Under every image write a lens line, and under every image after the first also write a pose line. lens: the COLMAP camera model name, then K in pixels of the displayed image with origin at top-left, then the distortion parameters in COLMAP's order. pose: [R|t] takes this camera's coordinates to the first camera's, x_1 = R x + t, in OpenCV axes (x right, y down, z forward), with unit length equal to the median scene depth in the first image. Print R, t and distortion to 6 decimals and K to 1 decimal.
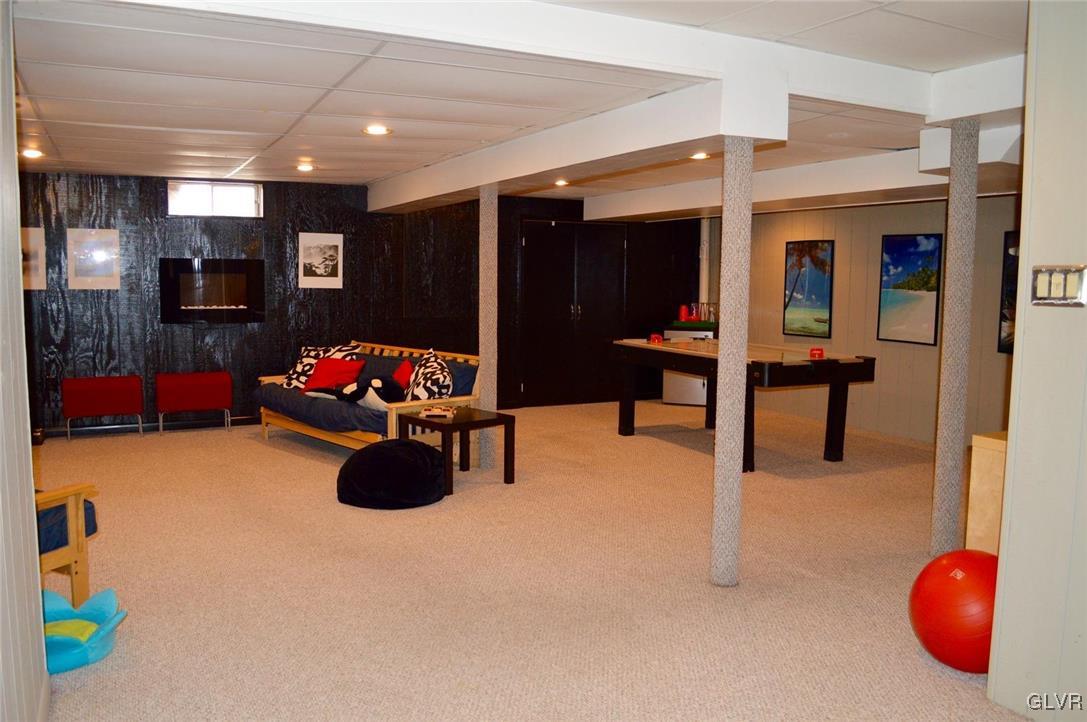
lens RADIAL K [[847.5, 0, 543.5], [0, 847.5, 361.0], [0, 0, 1]] dist [-0.000307, -0.000038]
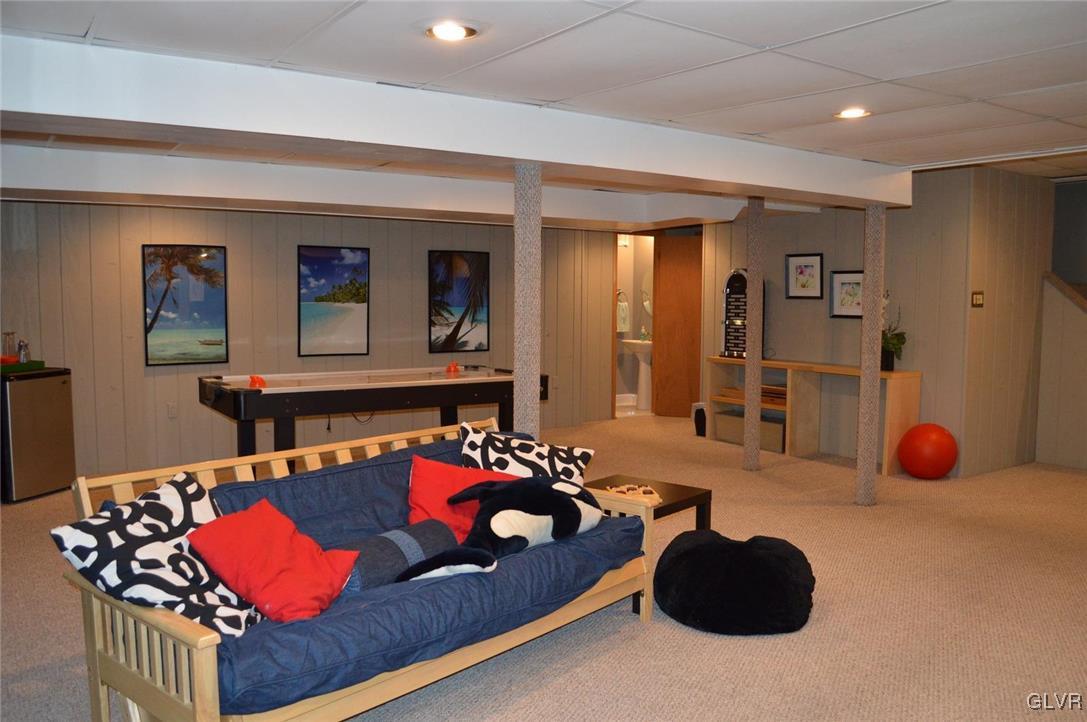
lens RADIAL K [[875.9, 0, 543.5], [0, 875.9, 361.0], [0, 0, 1]] dist [-0.148914, -0.001127]
pose [[-0.111906, -0.087115, 0.989893, -0.544966], [0.092692, 0.990892, 0.097682, -0.083329], [-0.989386, 0.102686, -0.102811, 0.784190]]
